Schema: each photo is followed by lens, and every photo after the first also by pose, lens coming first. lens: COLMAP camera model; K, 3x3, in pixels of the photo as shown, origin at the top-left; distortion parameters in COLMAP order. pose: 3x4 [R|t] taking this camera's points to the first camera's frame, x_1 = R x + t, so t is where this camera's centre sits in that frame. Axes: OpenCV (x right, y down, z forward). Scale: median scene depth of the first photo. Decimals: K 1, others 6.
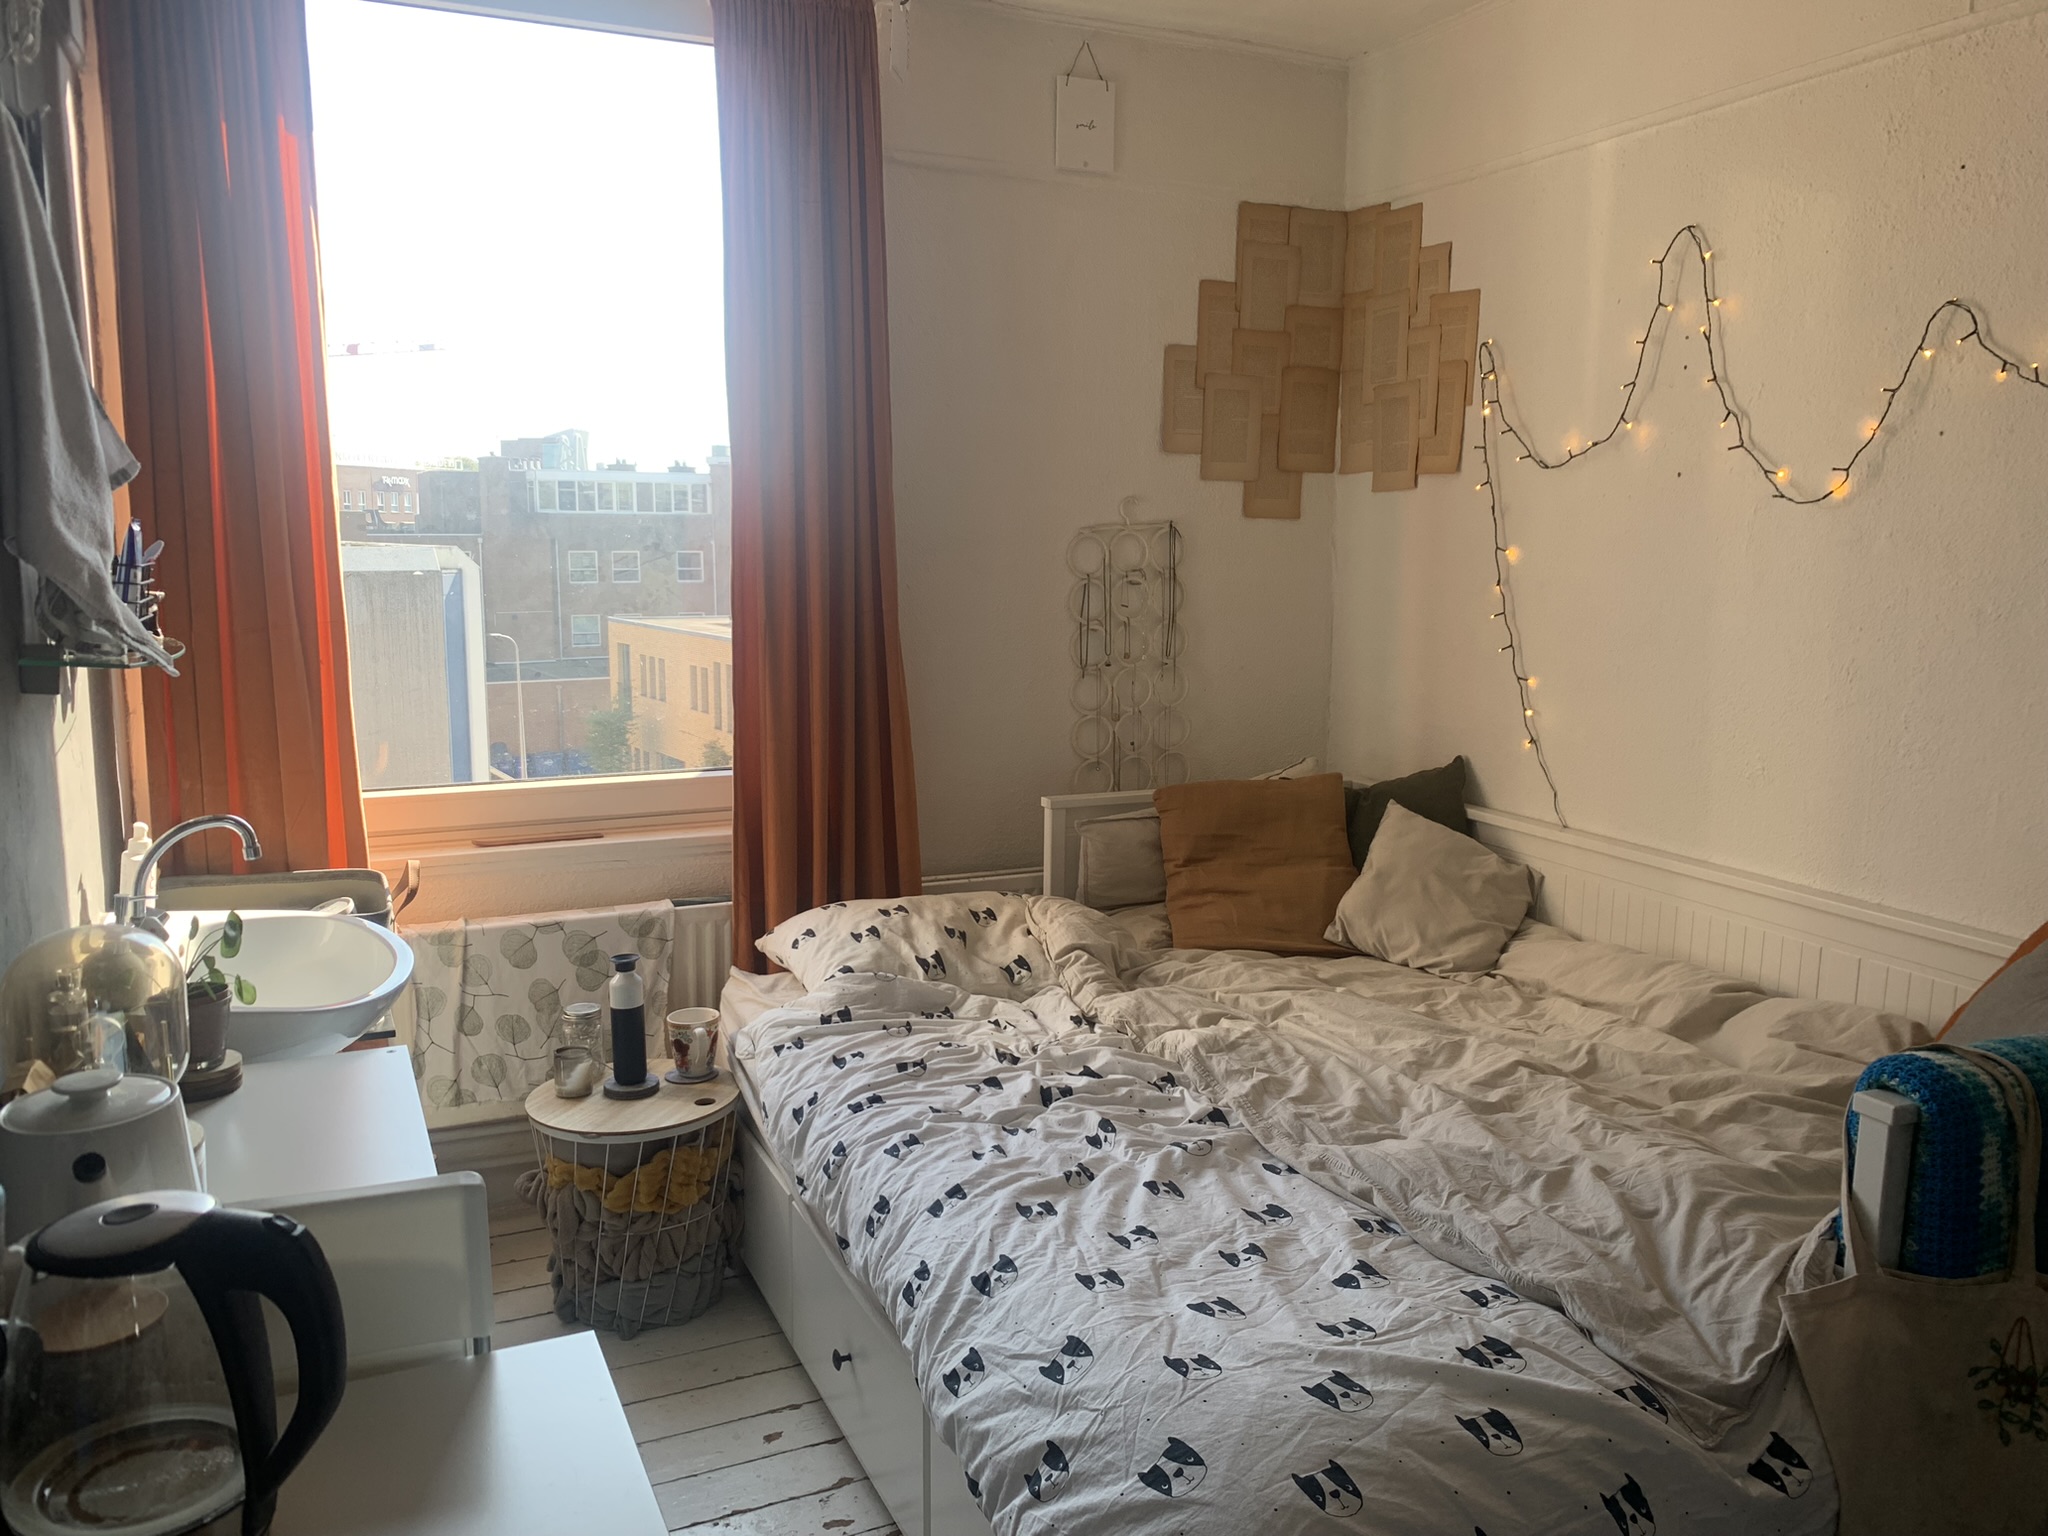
lens RADIAL K [[1573.5, 0, 1009.8], [0, 1573.5, 756.0], [0, 0, 1]] dist [0.131997, -0.003955]
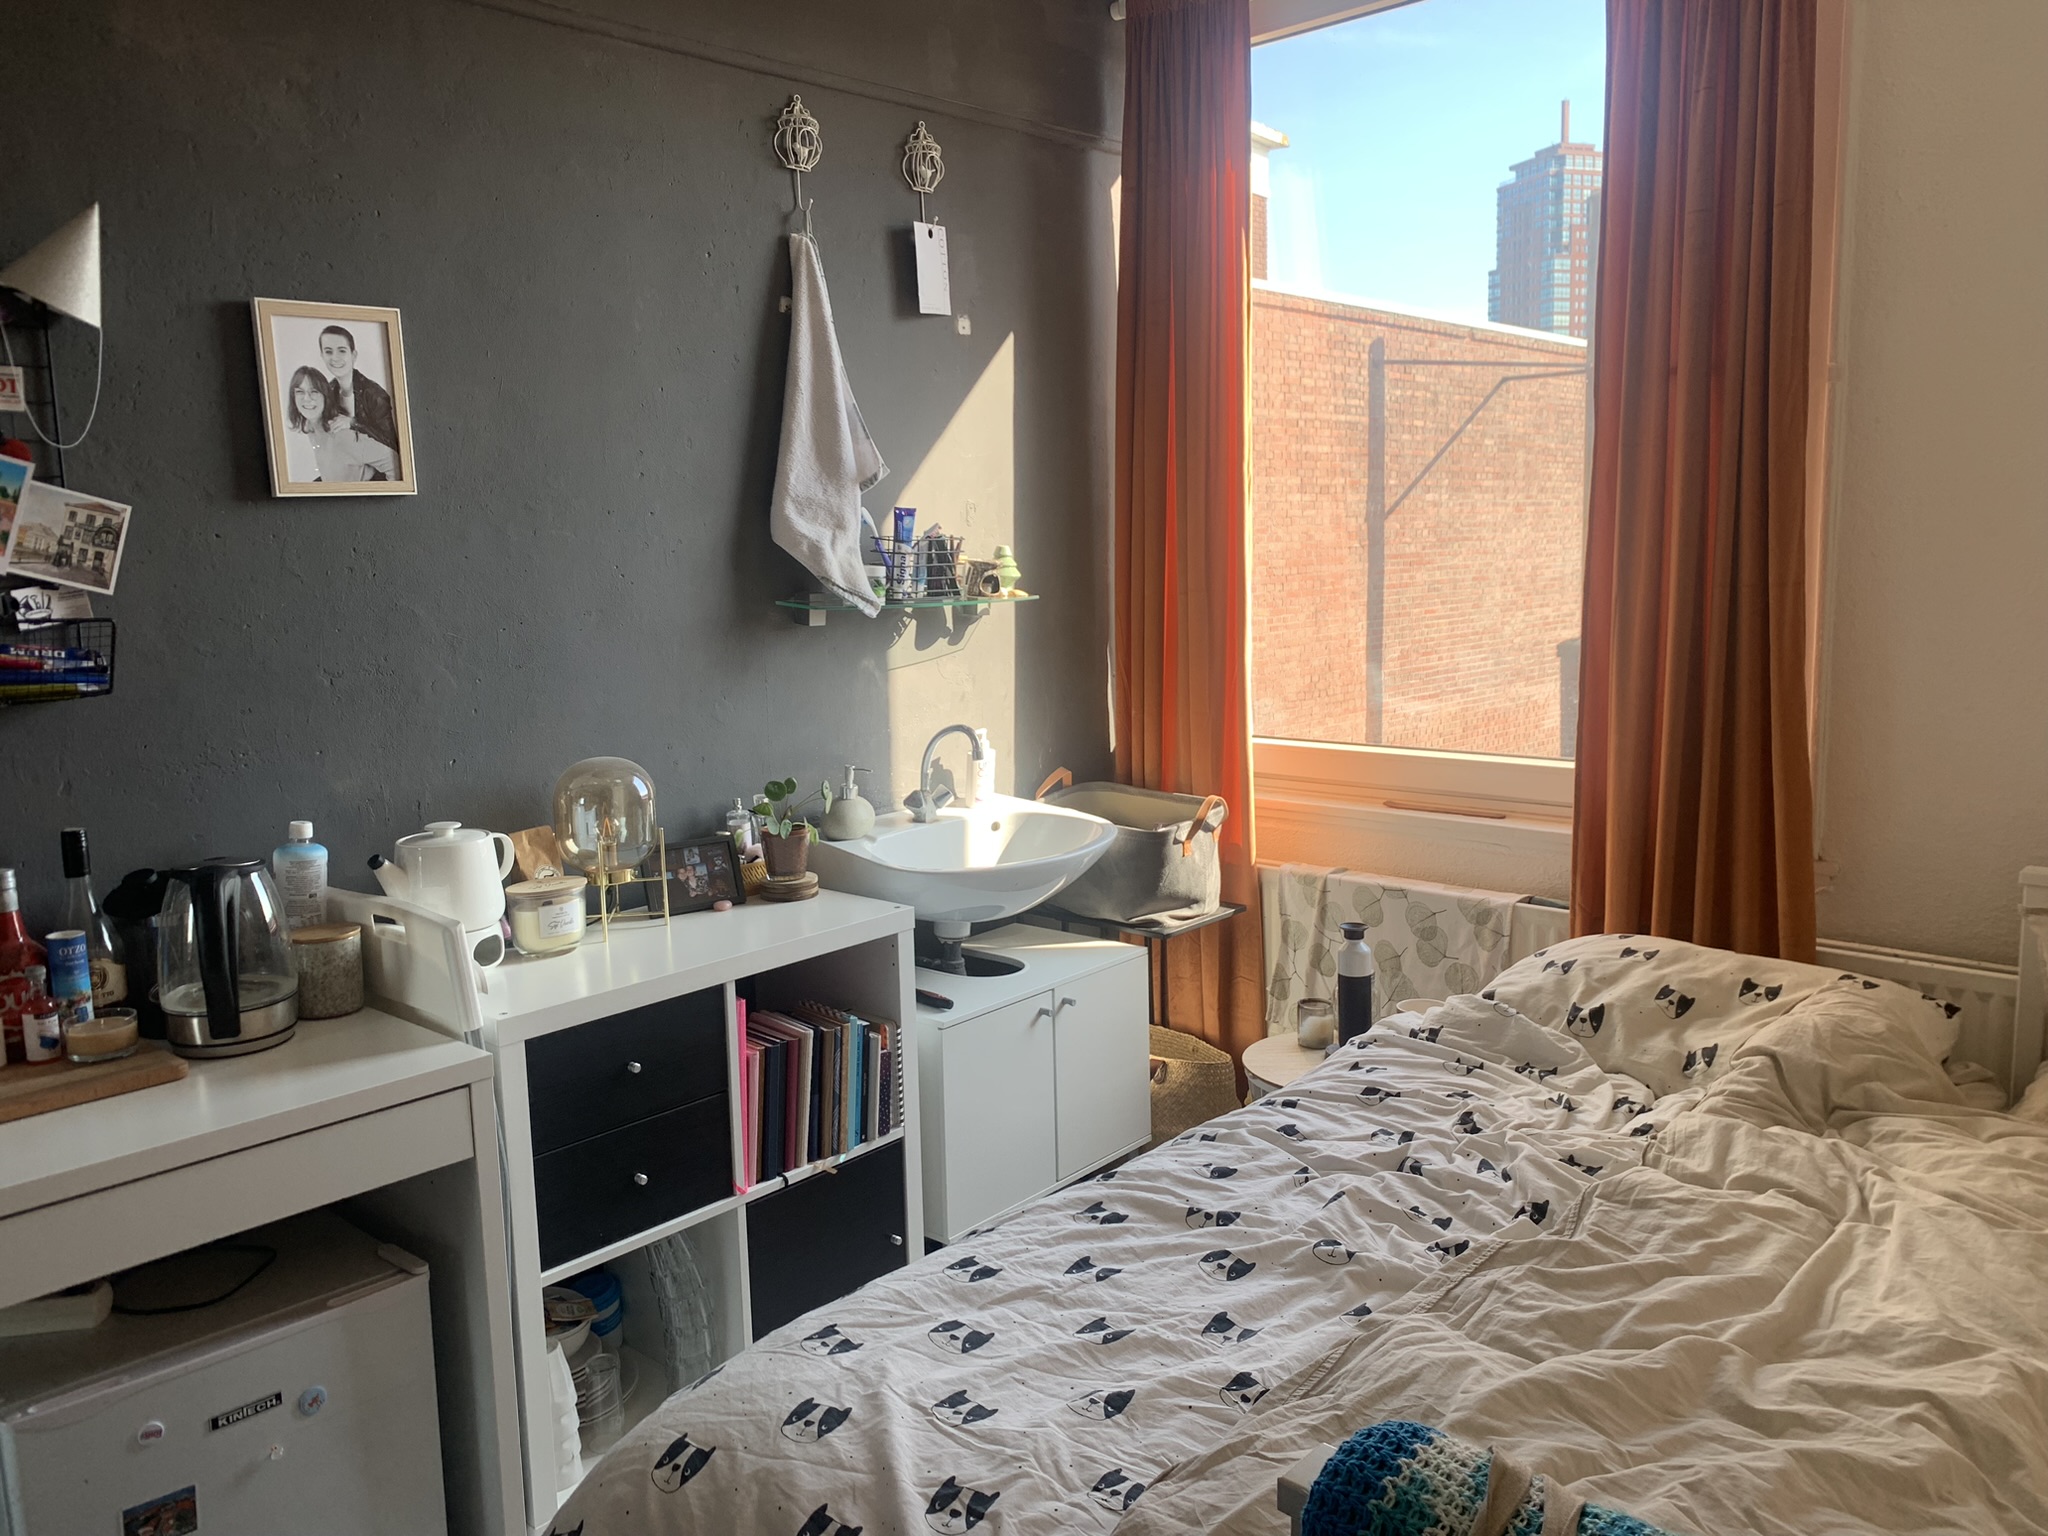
lens RADIAL K [[1573.5, 0, 1011.8], [0, 1573.5, 773.6], [0, 0, 1]] dist [0.131997, -0.003955]
pose [[0.380679, 0.119561, -0.916945, 0.642613], [-0.104978, 0.990783, 0.085606, -0.034044], [0.918729, 0.063671, 0.389722, 0.451884]]
